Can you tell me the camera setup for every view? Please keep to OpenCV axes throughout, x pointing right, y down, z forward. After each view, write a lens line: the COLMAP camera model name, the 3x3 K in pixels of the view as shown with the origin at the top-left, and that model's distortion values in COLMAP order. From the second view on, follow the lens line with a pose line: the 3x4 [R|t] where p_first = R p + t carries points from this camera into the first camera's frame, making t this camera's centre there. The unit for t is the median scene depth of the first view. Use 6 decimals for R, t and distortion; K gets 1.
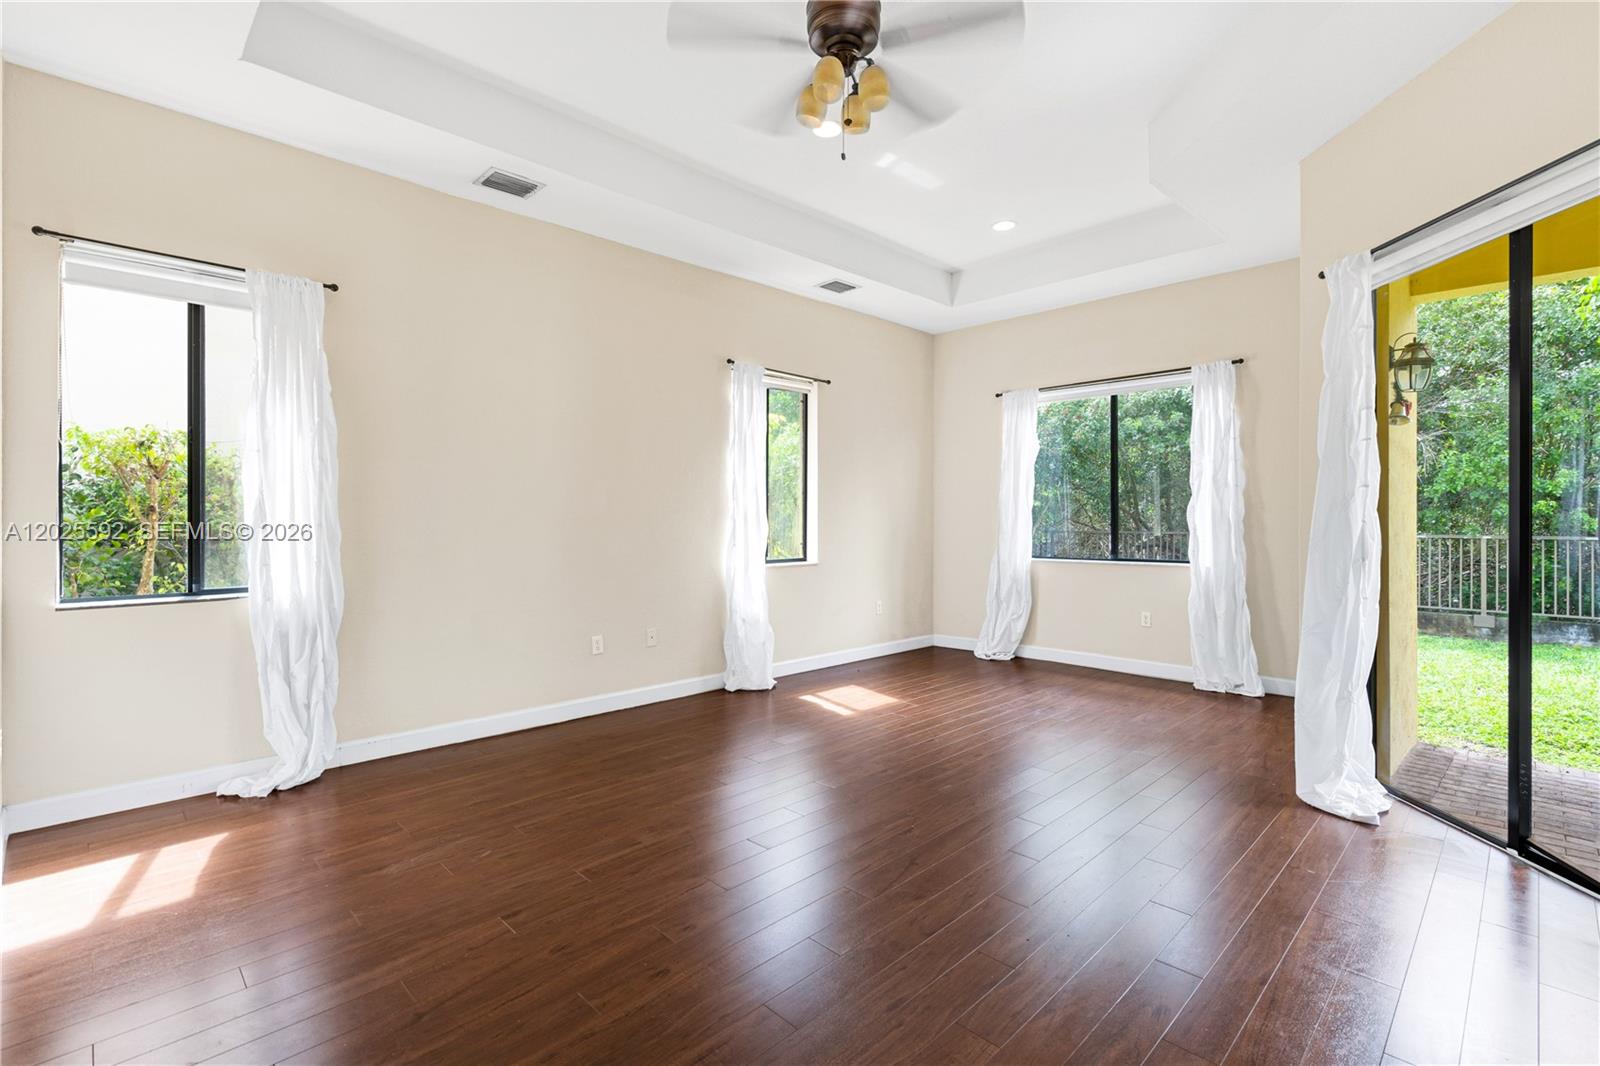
lens RADIAL K [[678.3, 0, 800.4], [0, 678.3, 515.0], [0, 0, 1]] dist [-0.001739, -0.000210]
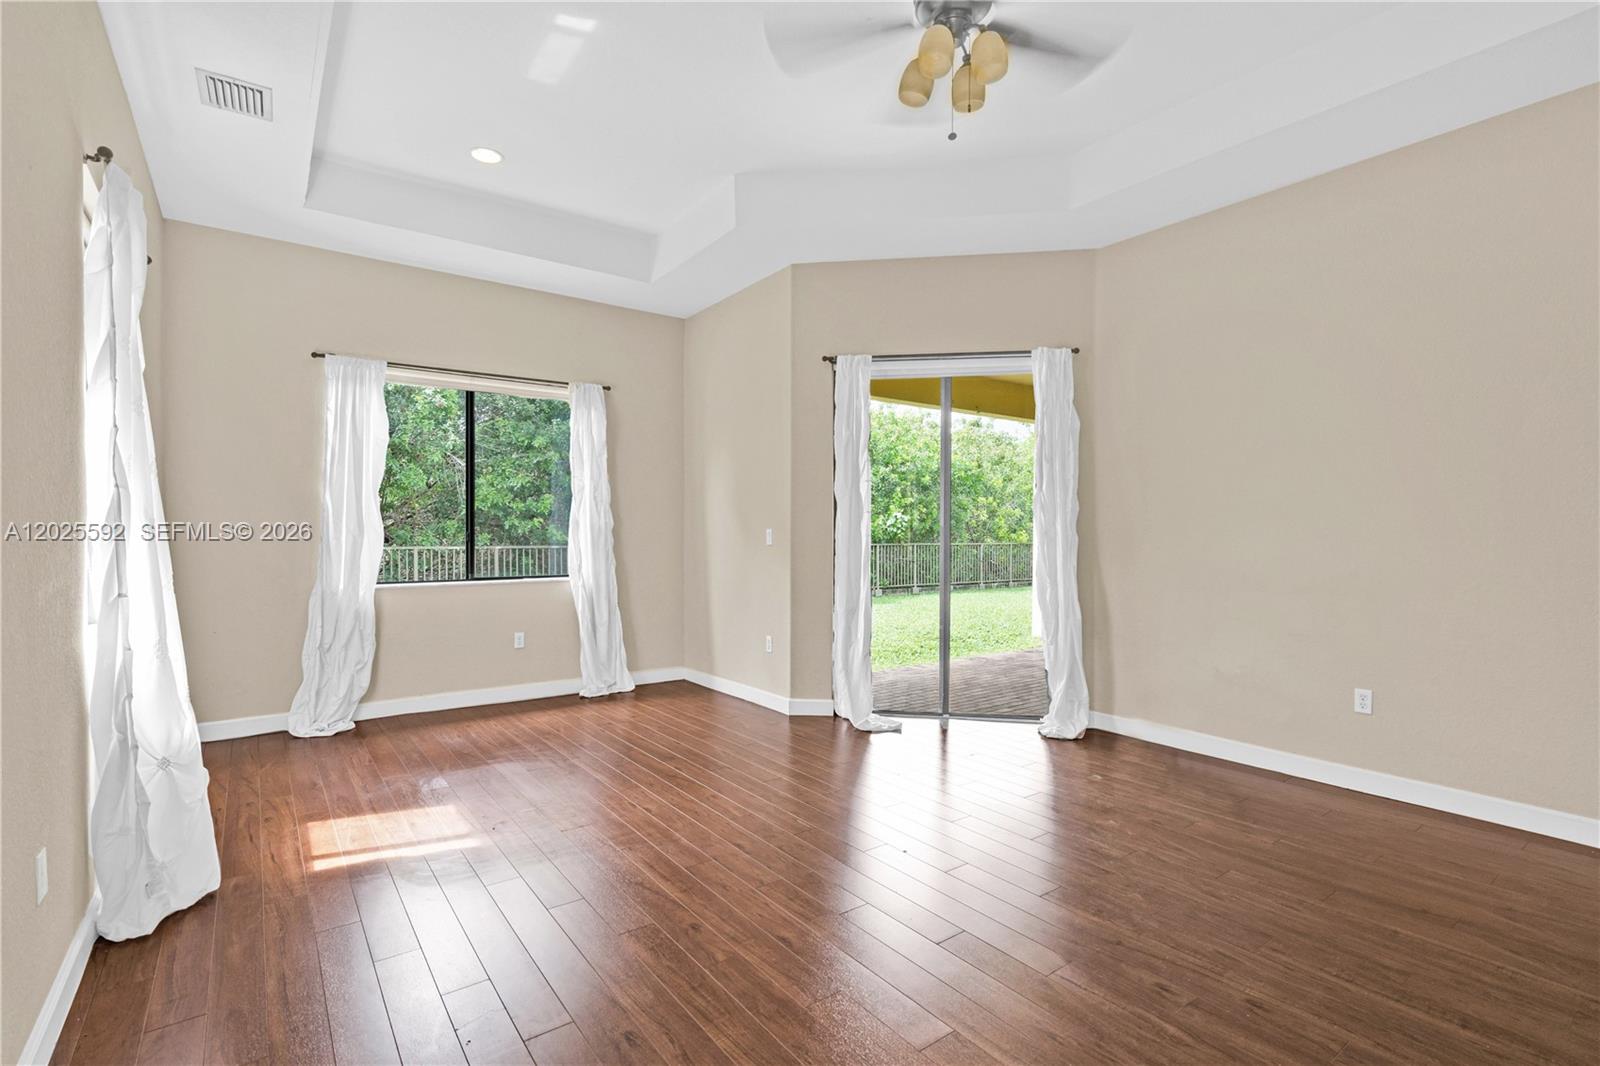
lens RADIAL K [[725.0, 0, 799.4], [0, 725.0, 540.7], [0, 0, 1]] dist [-0.002466, -0.000414]
pose [[0.192668, -0.011759, 0.981193, -0.375933], [-0.006985, 0.999886, 0.013354, 0.000625], [-0.981239, -0.009427, 0.192564, 0.406064]]
